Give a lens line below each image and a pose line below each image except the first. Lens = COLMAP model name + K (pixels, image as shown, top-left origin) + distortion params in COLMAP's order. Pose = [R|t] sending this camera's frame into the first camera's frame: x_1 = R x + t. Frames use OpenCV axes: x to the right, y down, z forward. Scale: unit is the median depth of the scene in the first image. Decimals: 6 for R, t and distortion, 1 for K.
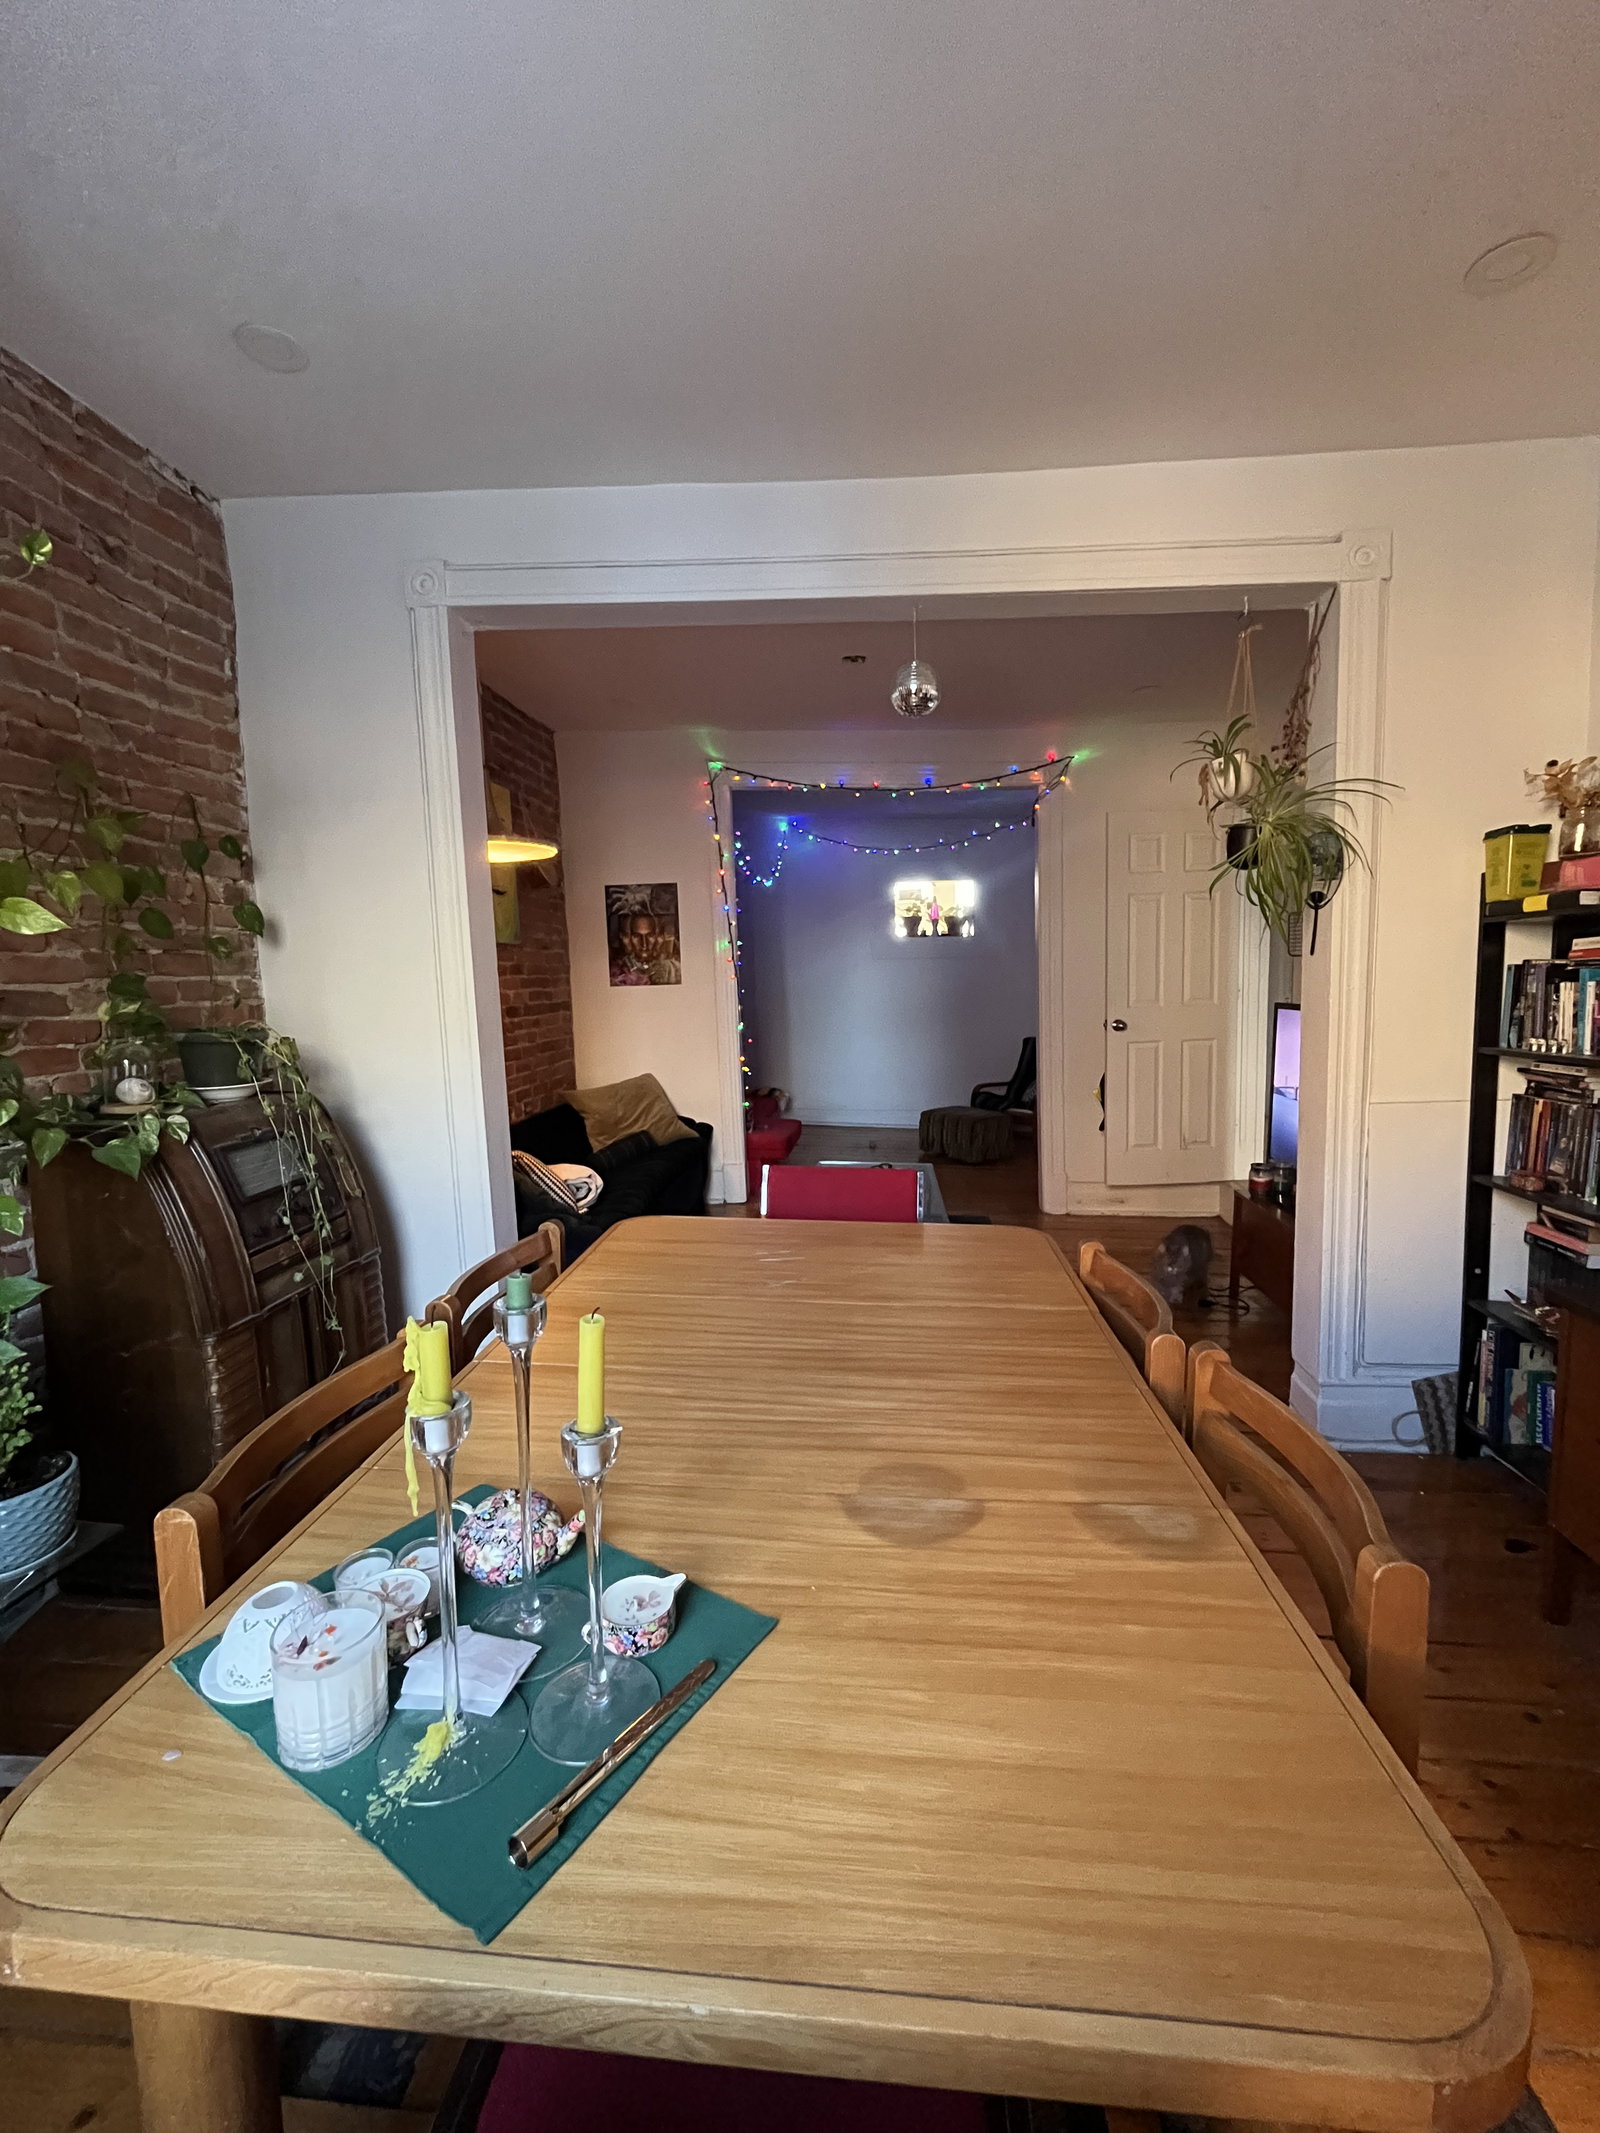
lens RADIAL K [[861.6, 0, 806.9], [0, 861.6, 1062.9], [0, 0, 1]] dist [-0.003324, -0.000261]
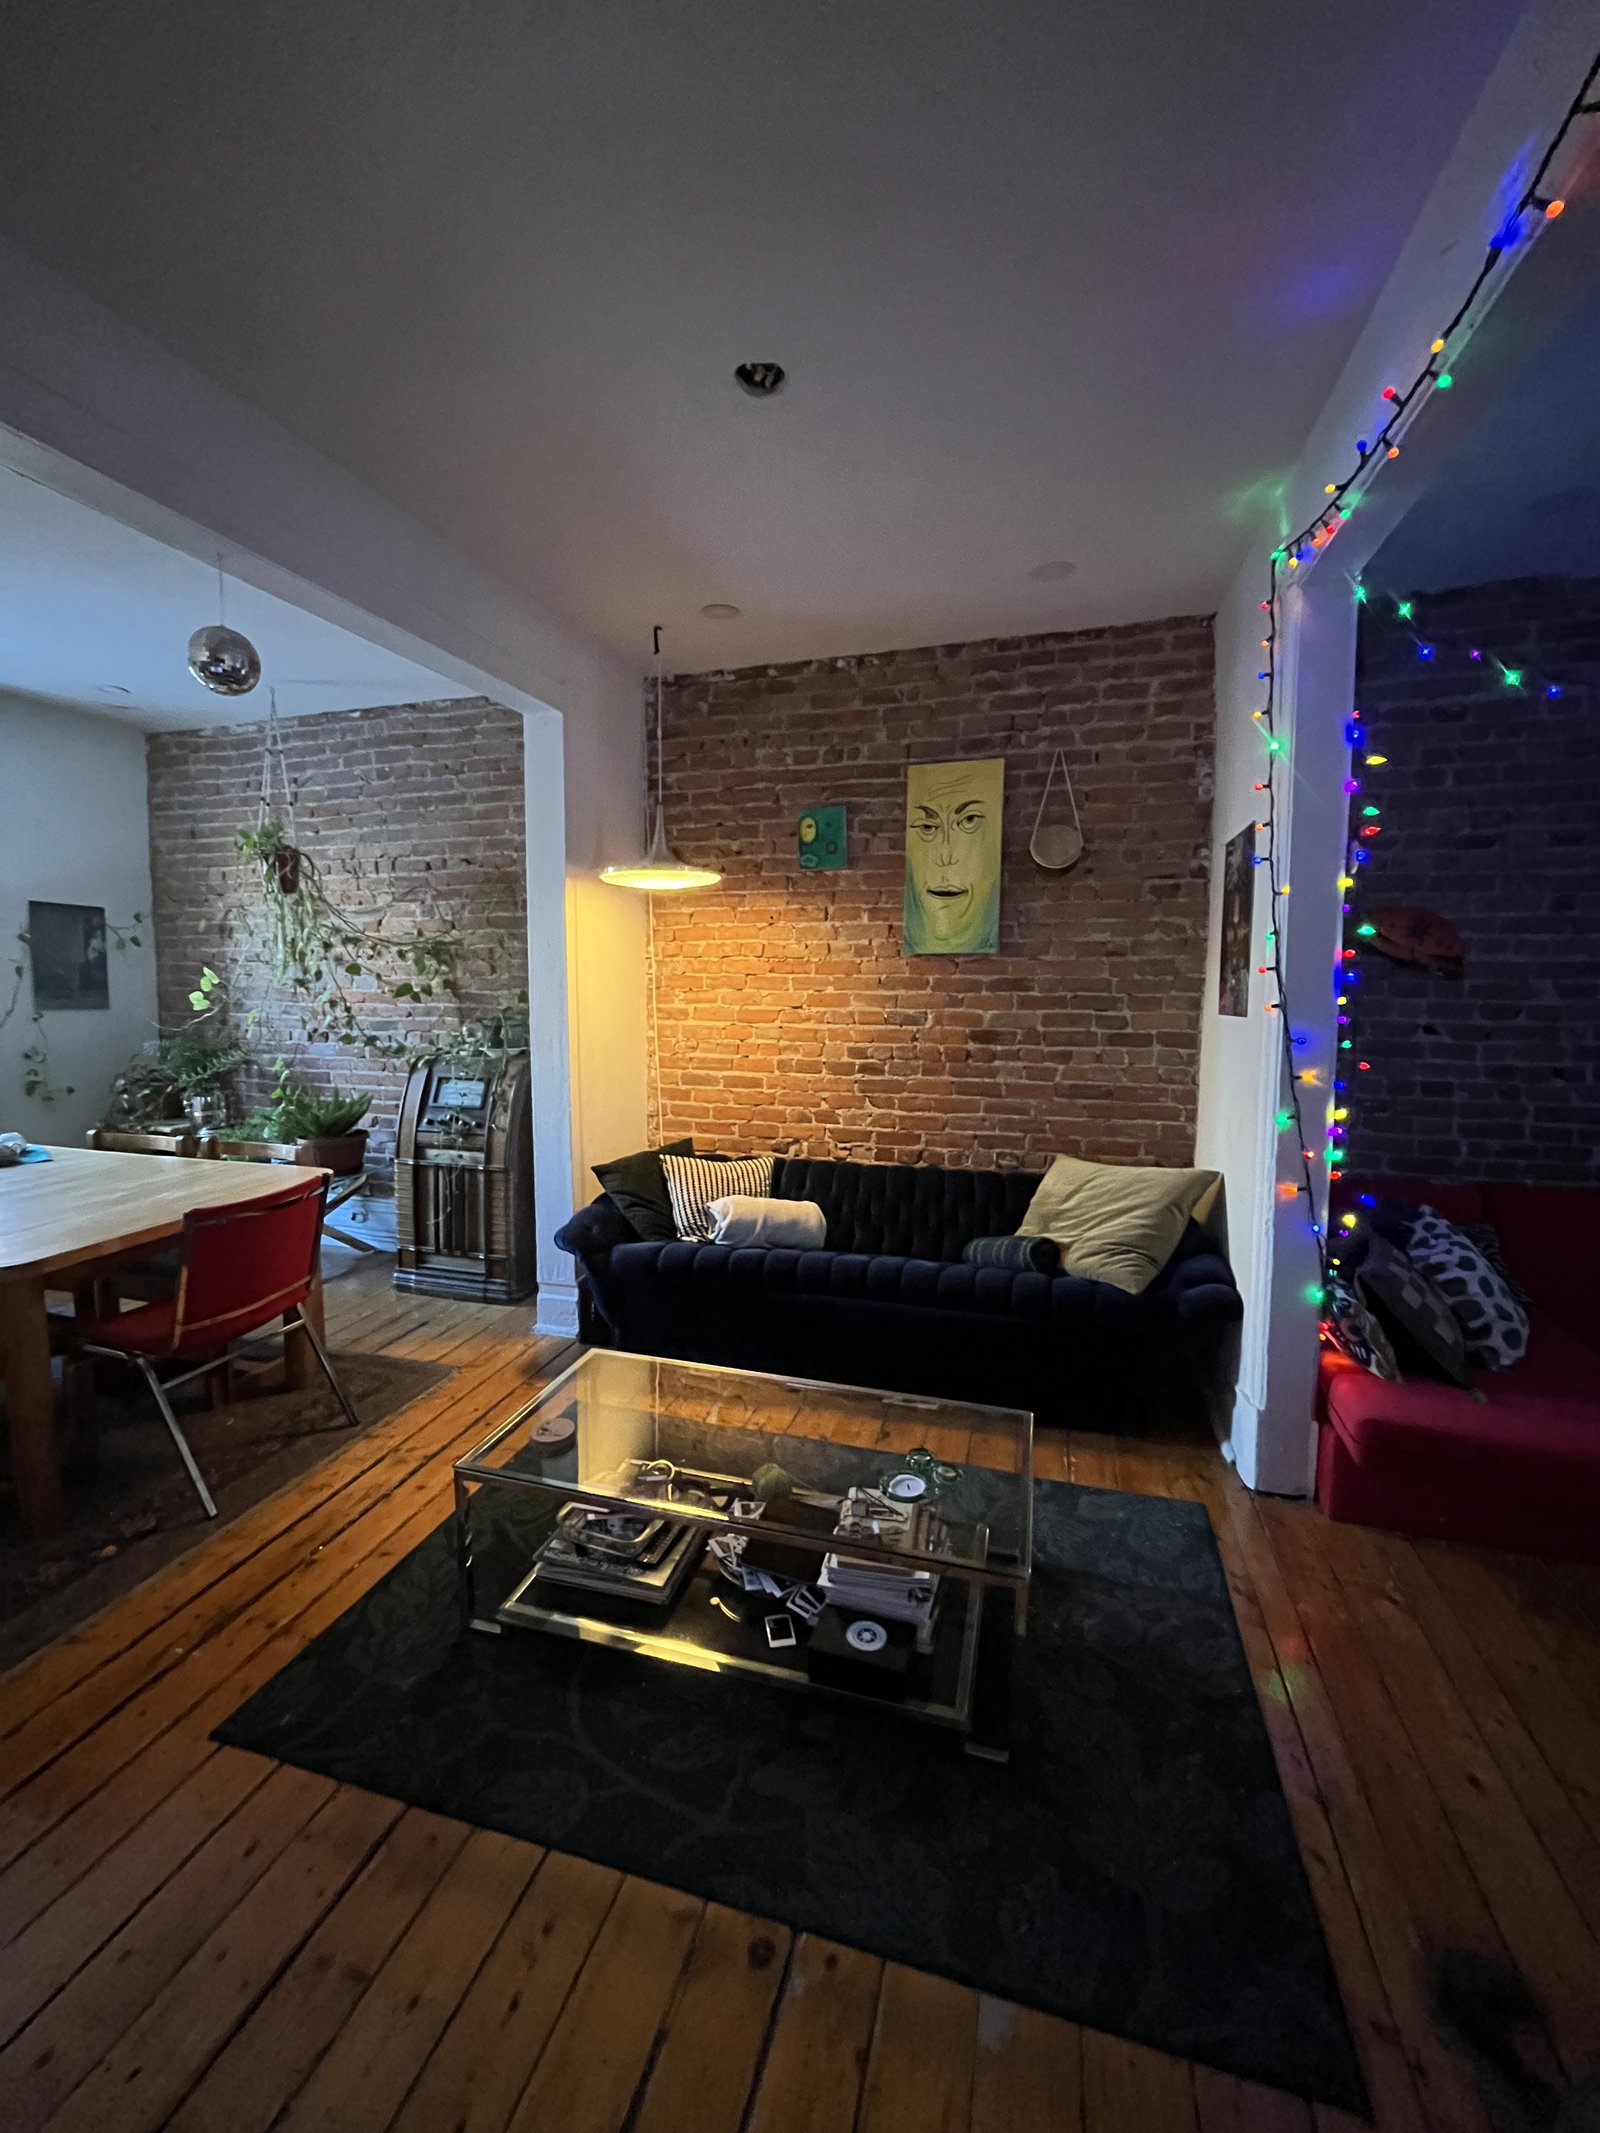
lens RADIAL K [[861.6, 0, 797.2], [0, 861.6, 1055.4], [0, 0, 1]] dist [-0.003324, -0.000261]
pose [[-0.197832, 0.109189, -0.974136, 1.182750], [-0.097685, 0.986634, 0.130429, -0.317681], [0.975356, 0.120962, -0.184521, 2.394942]]
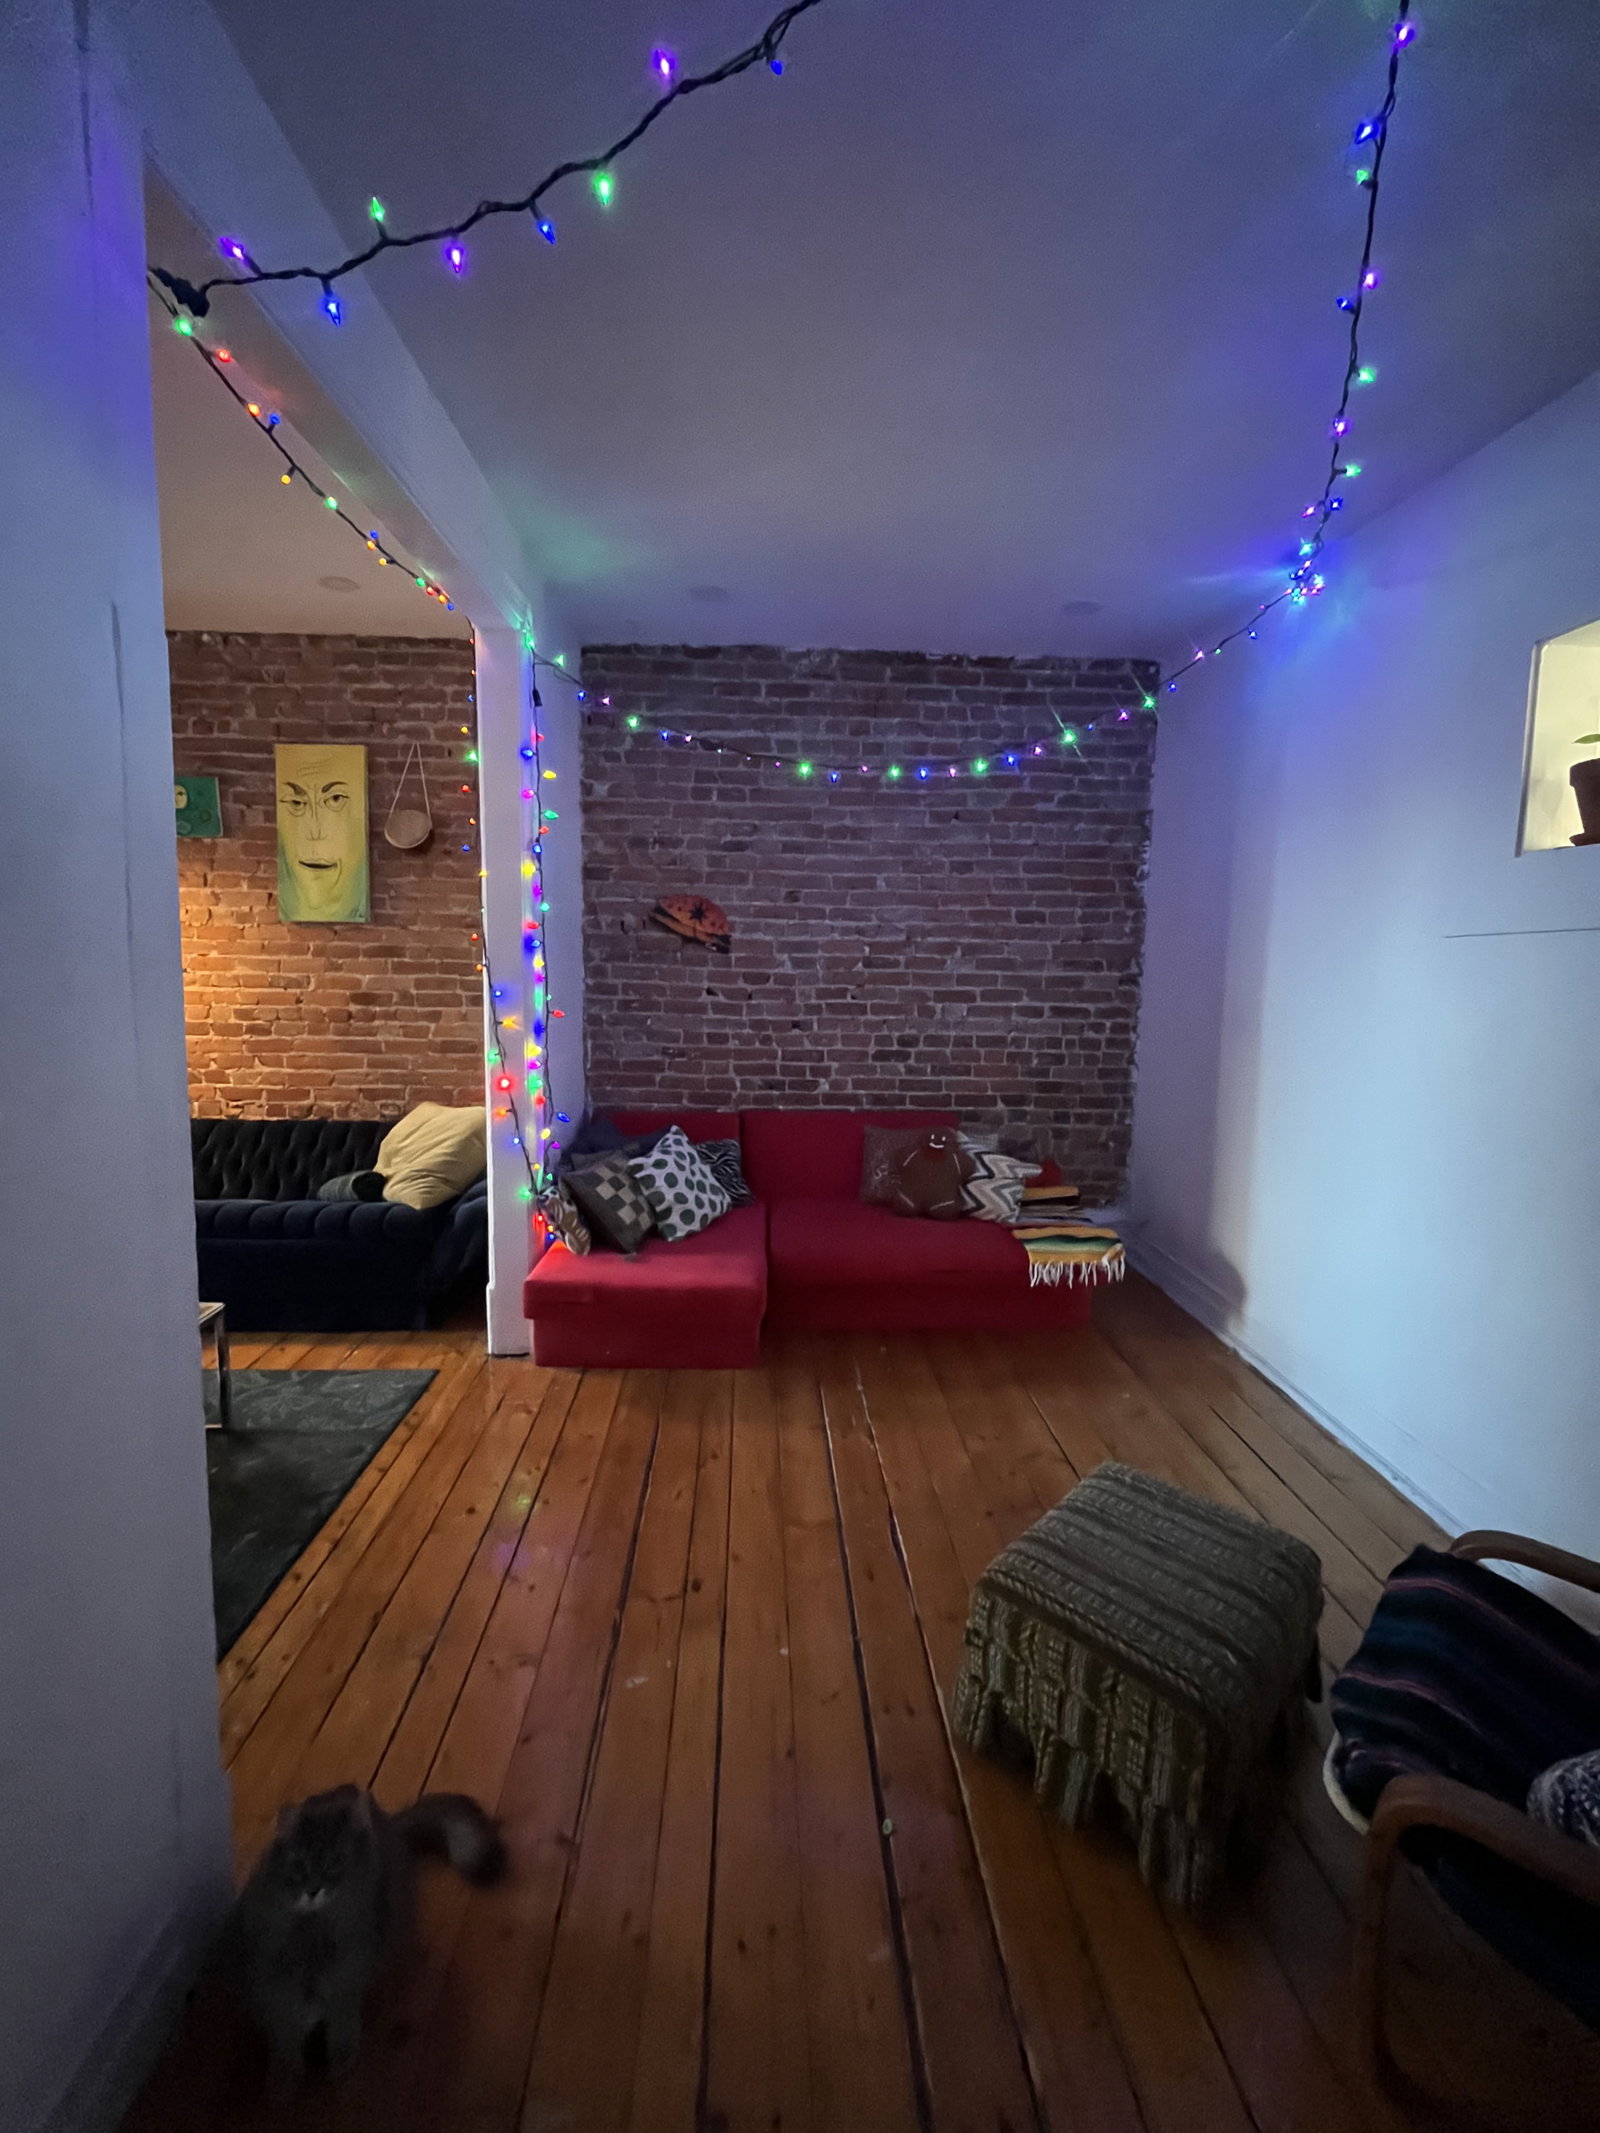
lens RADIAL K [[861.6, 0, 796.0], [0, 861.6, 1056.6], [0, 0, 1]] dist [-0.003324, -0.000261]
pose [[0.134086, 0.128631, -0.982586, 1.468269], [-0.123555, 0.985973, 0.112214, -0.378786], [0.983237, 0.106357, 0.148098, 3.212572]]
